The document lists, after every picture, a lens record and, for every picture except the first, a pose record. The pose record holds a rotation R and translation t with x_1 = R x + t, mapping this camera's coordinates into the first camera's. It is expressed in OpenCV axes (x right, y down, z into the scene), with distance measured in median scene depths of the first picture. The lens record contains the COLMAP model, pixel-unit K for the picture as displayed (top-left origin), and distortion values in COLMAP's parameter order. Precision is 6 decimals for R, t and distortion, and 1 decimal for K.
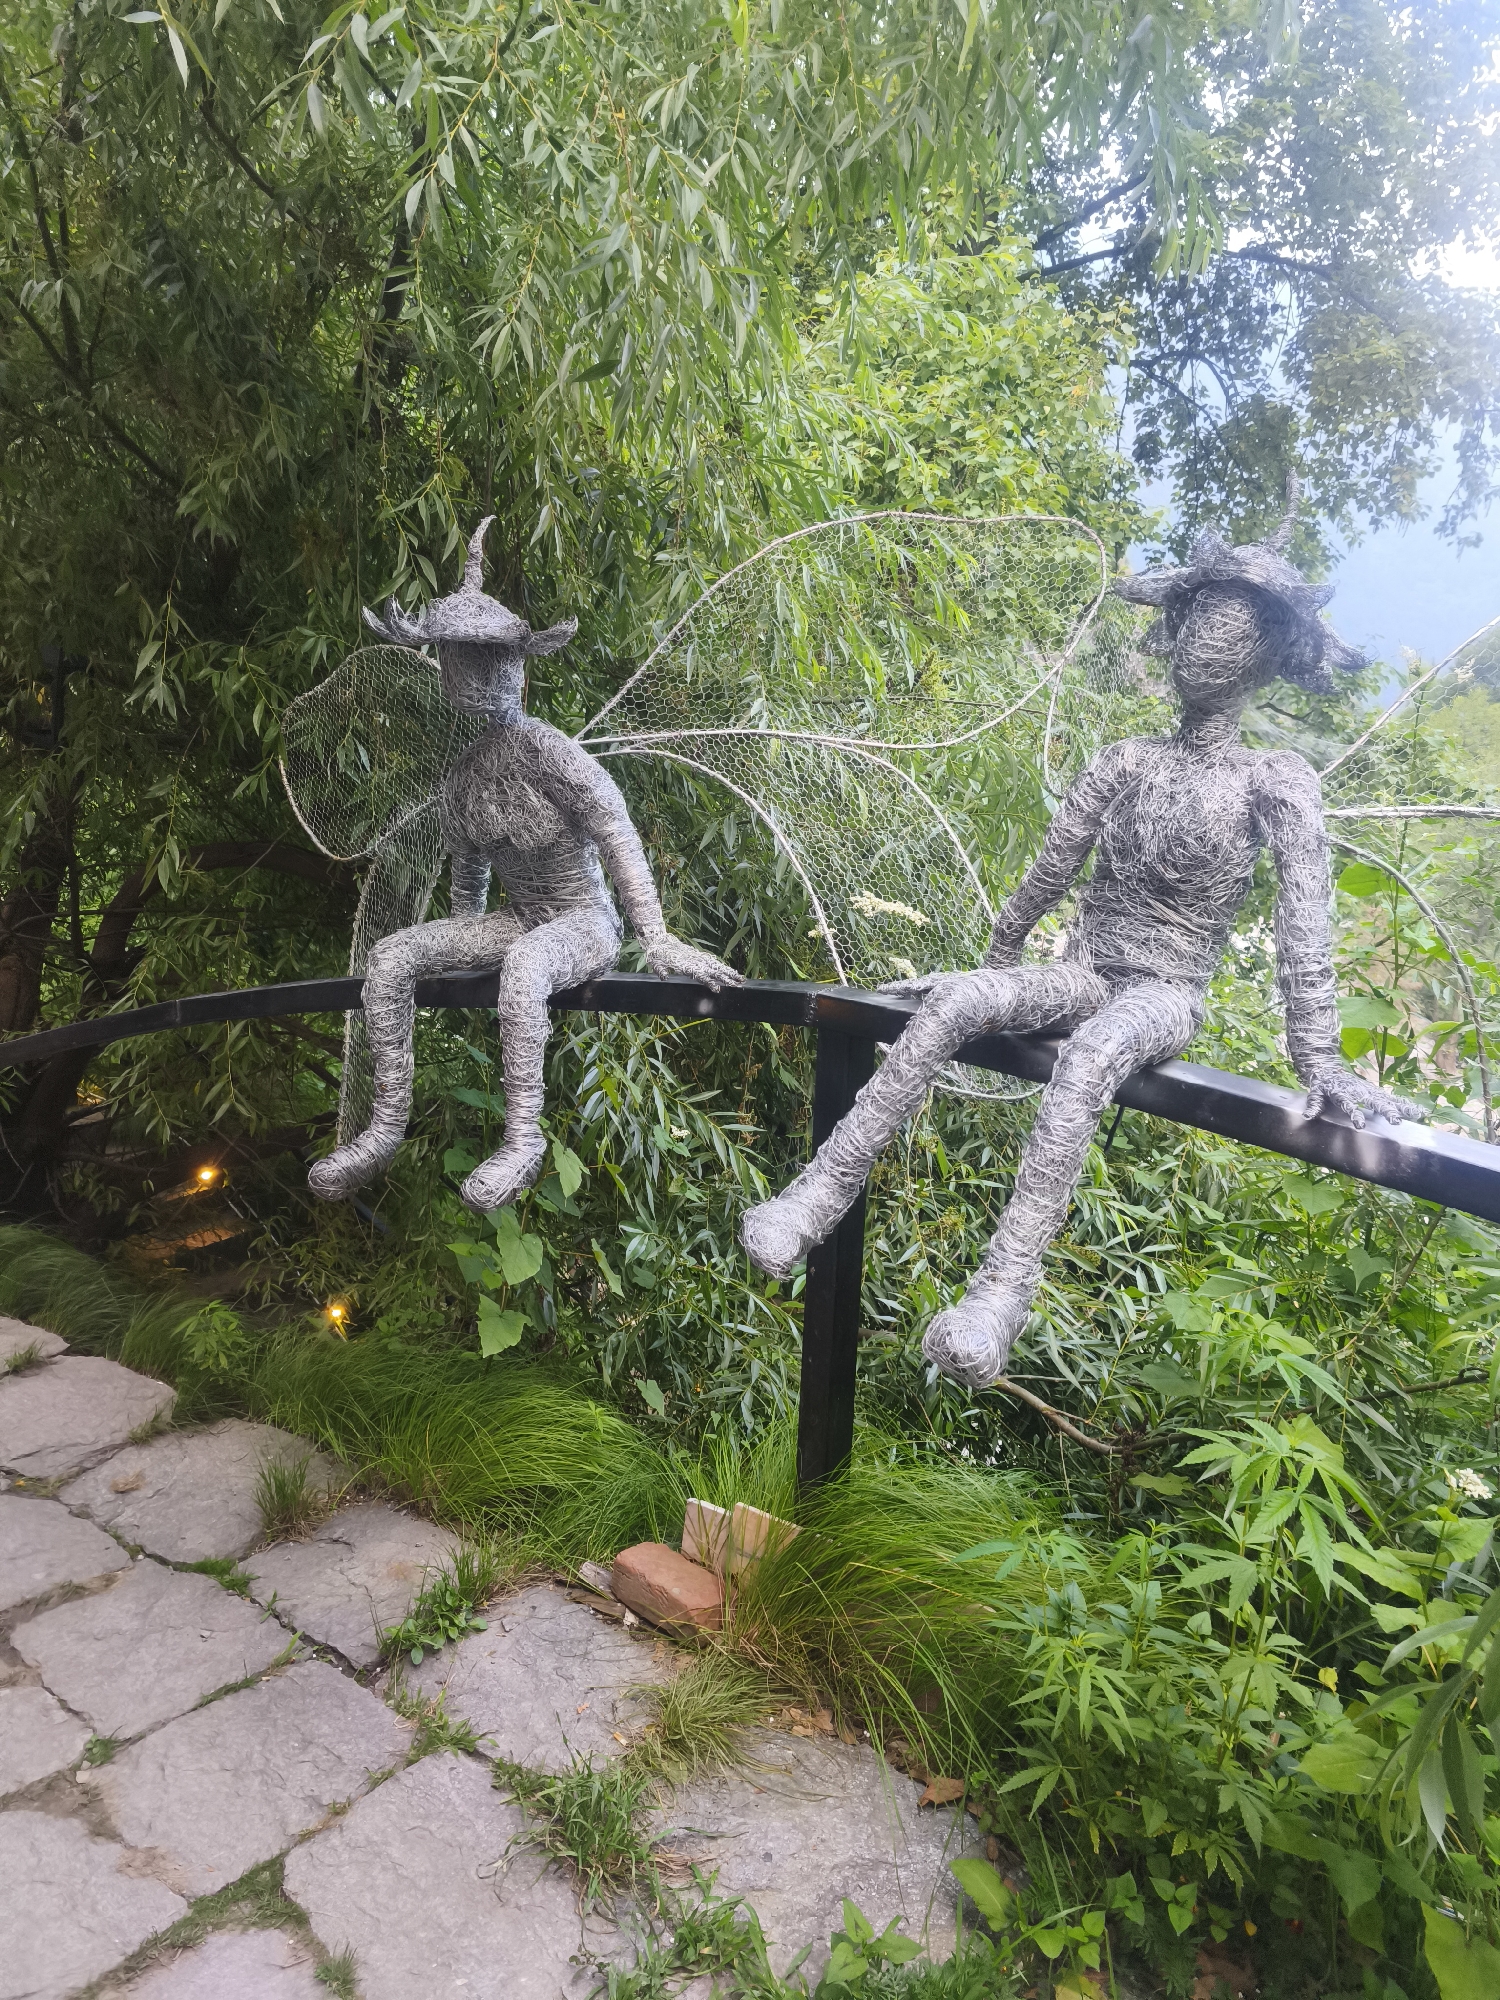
lens RADIAL K [[1344.5, 0, 755.9], [0, 1344.5, 995.8], [0, 0, 1]] dist [0.044957, -0.015046]
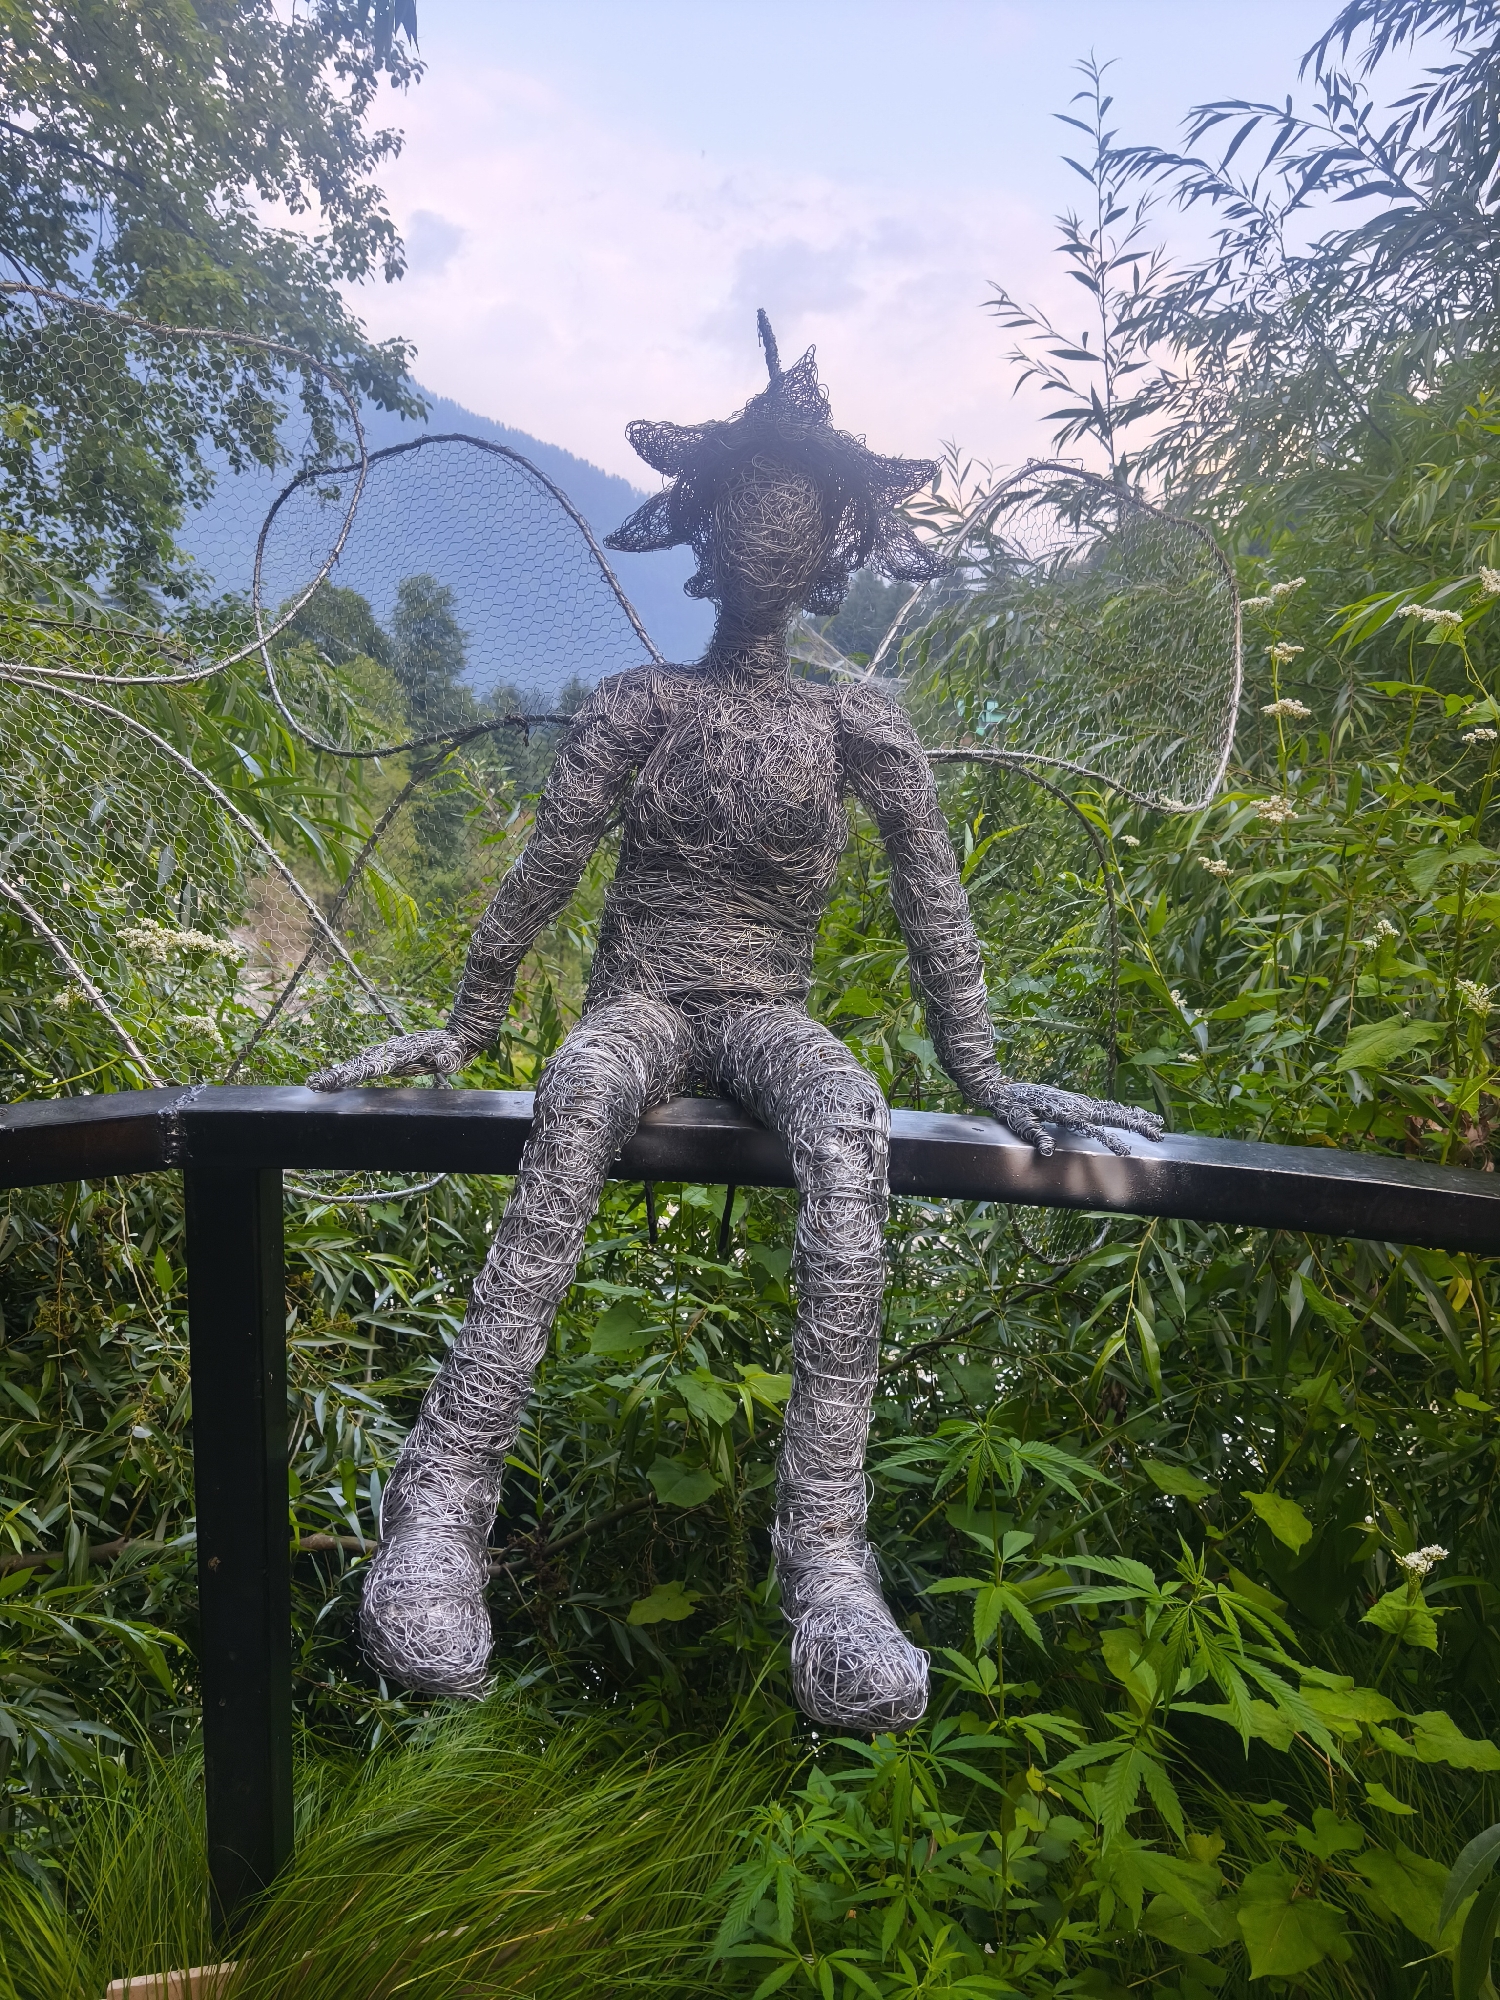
lens RADIAL K [[1344.5, 0, 746.1], [0, 1344.5, 1002.0], [0, 0, 1]] dist [0.044957, -0.015046]
pose [[0.707318, -0.163100, 0.687822, -0.183600], [0.135019, 0.986276, 0.095025, -0.073045], [-0.693881, 0.025656, 0.719633, 0.436678]]
